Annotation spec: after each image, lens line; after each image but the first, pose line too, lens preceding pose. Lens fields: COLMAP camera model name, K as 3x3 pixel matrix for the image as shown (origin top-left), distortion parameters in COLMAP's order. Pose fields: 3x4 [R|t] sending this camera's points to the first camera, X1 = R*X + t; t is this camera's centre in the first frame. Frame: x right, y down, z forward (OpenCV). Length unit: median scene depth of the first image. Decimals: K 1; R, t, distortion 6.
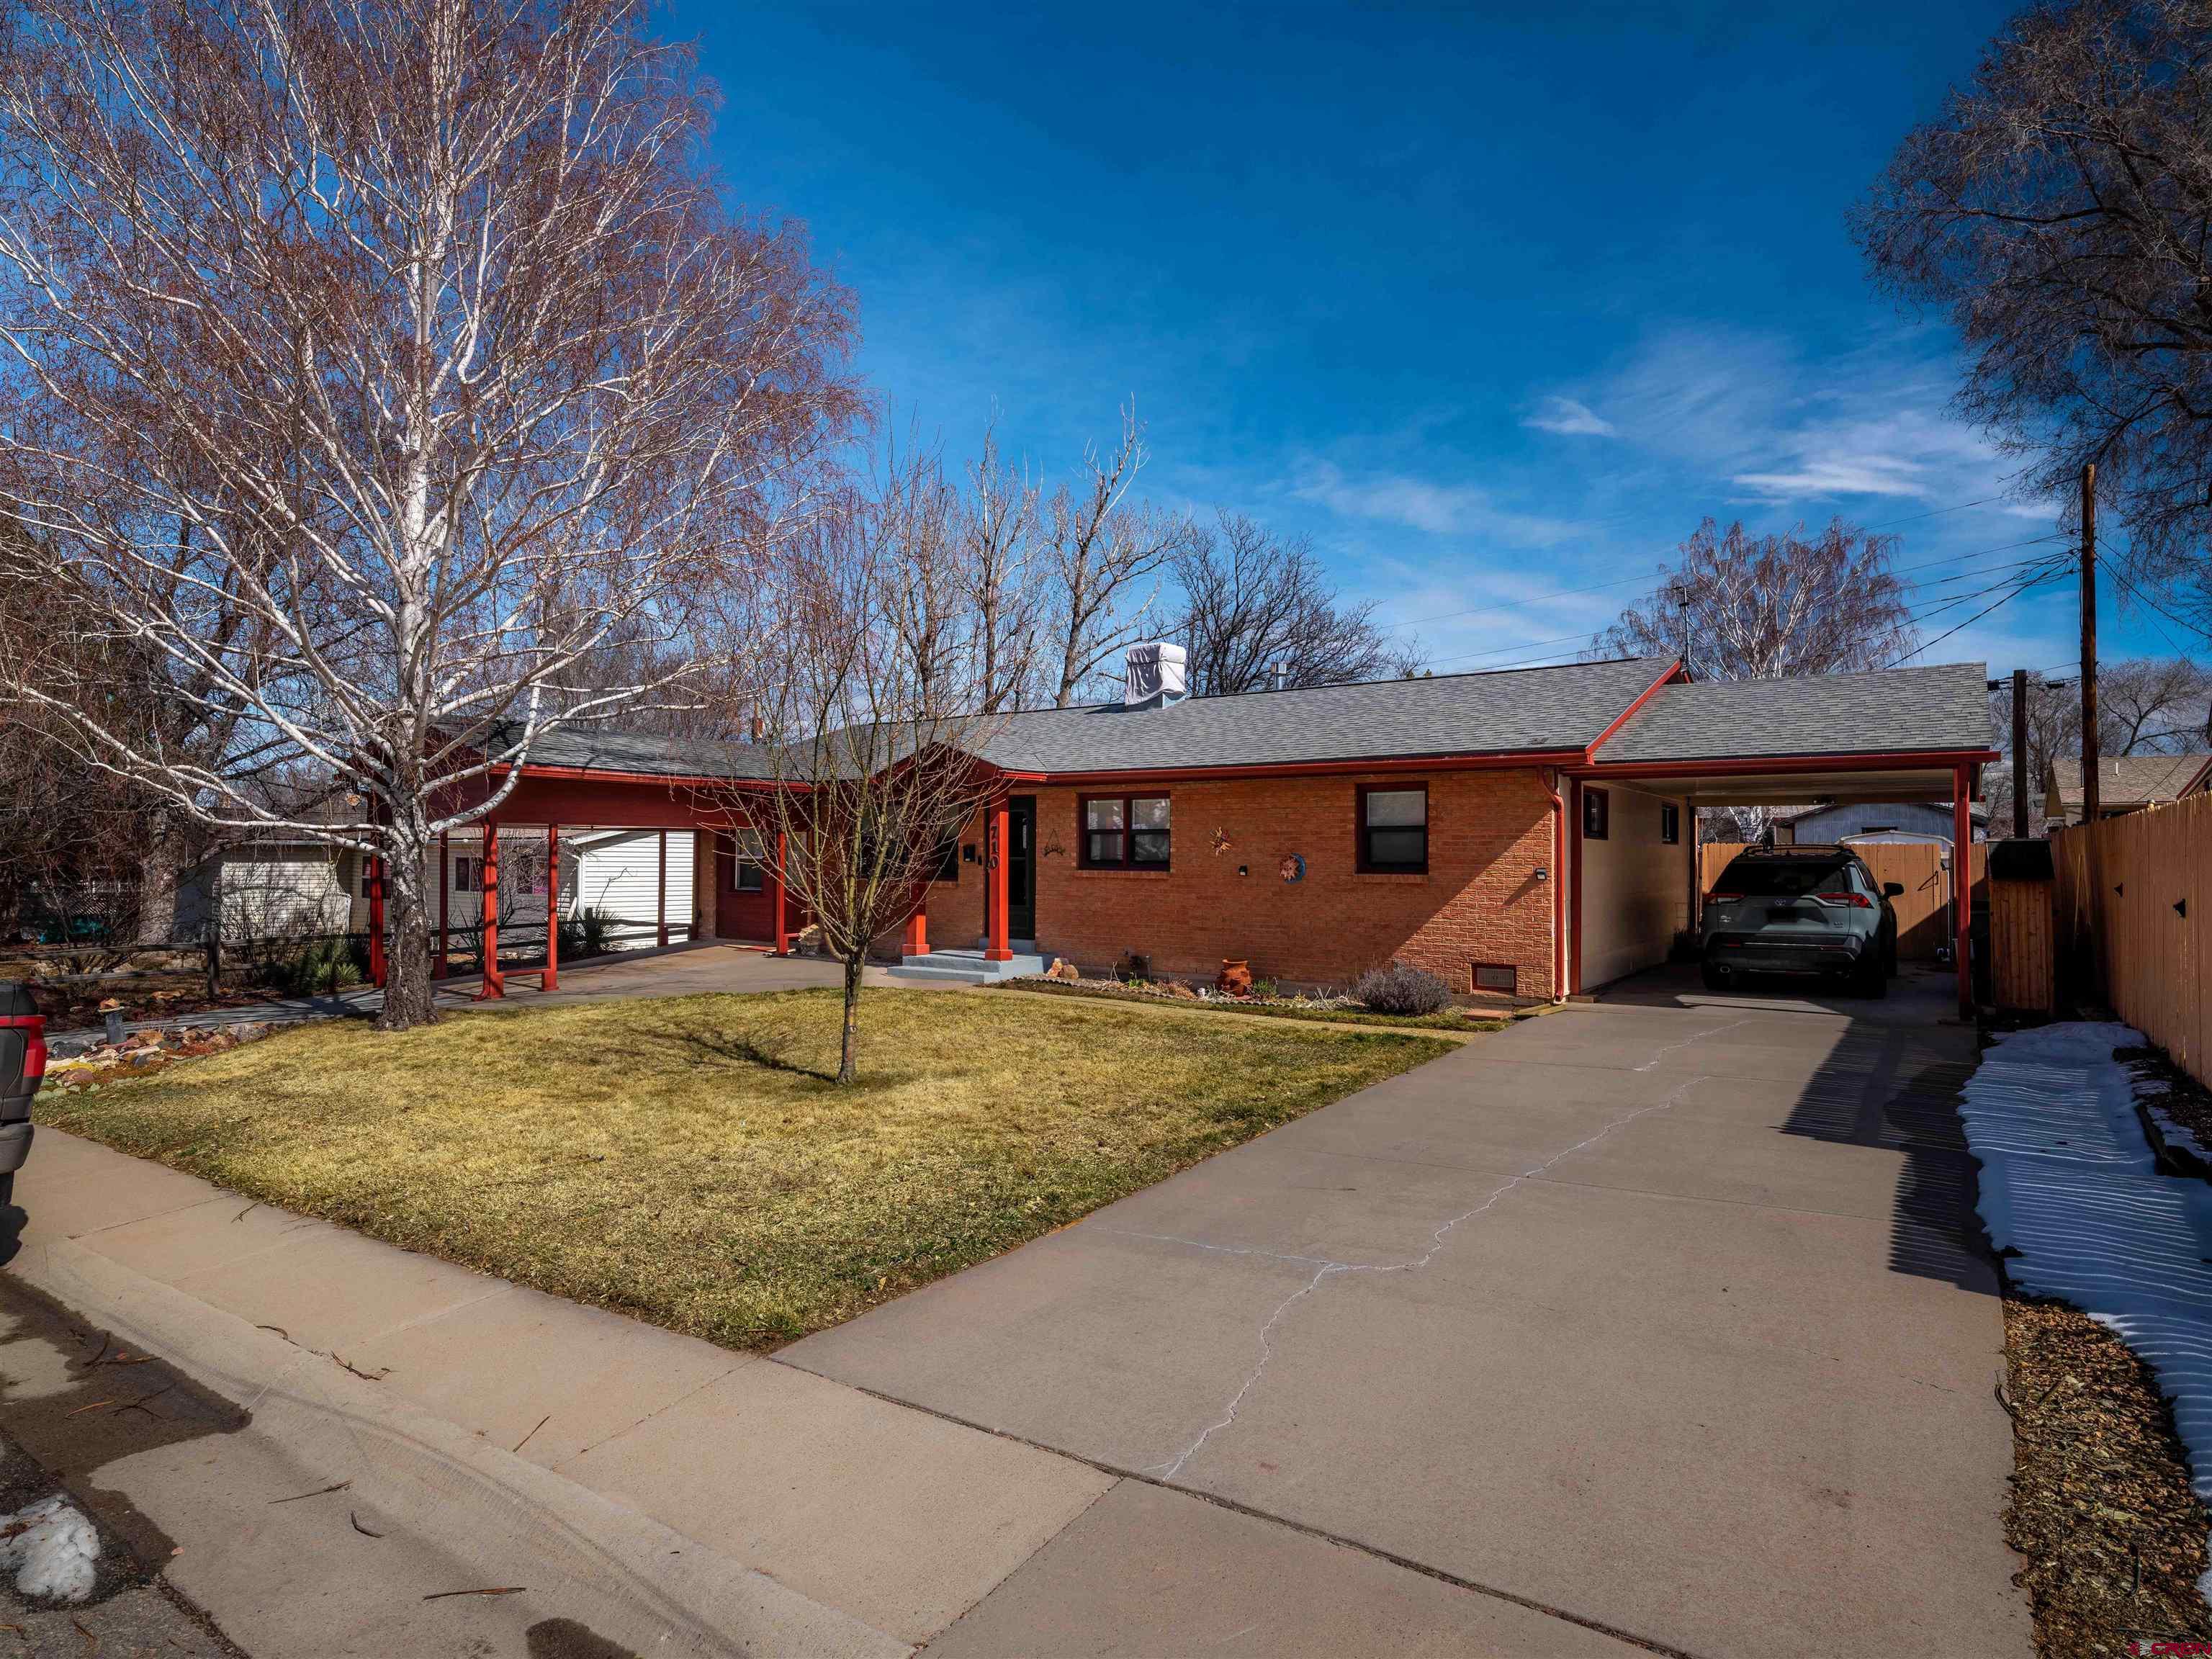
lens RADIAL K [[1191.5, 0, 1098.6], [0, 1191.5, 812.5], [0, 0, 1]] dist [-0.002576, 0.000292]
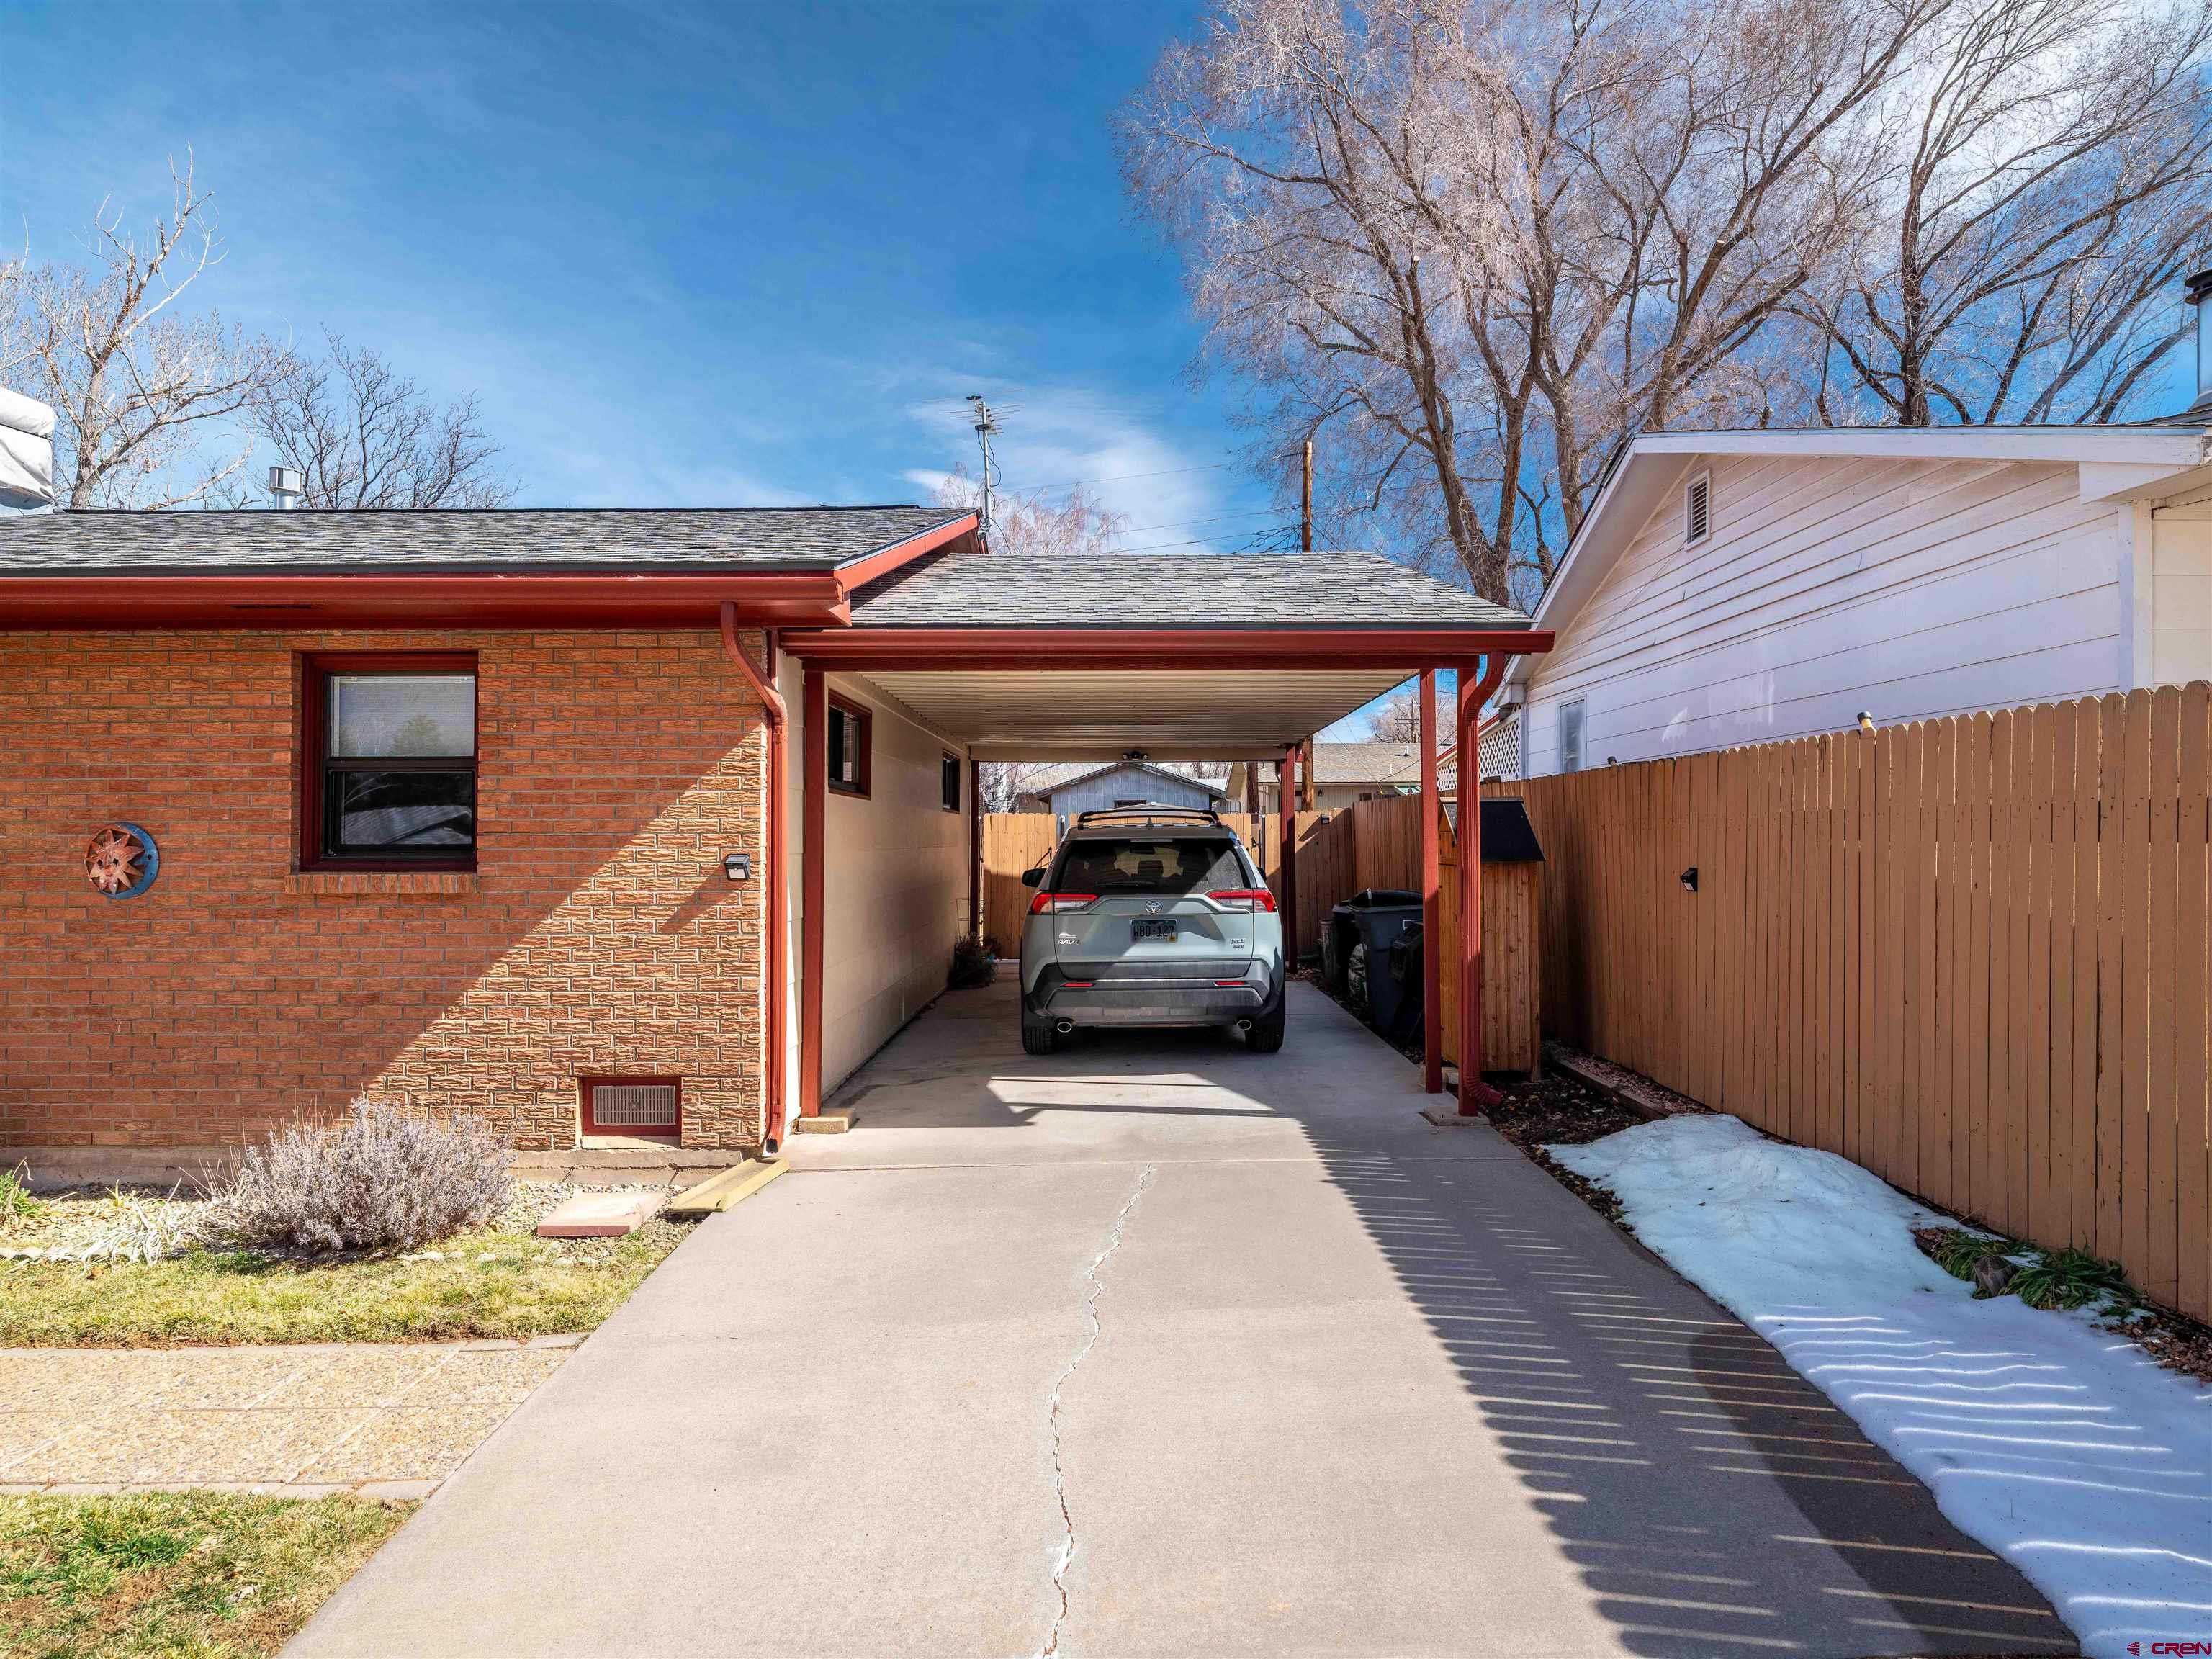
lens RADIAL K [[1209.1, 0, 1102.3], [0, 1209.1, 840.1], [0, 0, 1]] dist [-0.000212, -0.000020]
pose [[0.819576, -0.007586, 0.572920, 0.206557], [-0.015517, 0.999252, 0.035429, 0.021533], [-0.572760, -0.037926, 0.818845, 0.507881]]
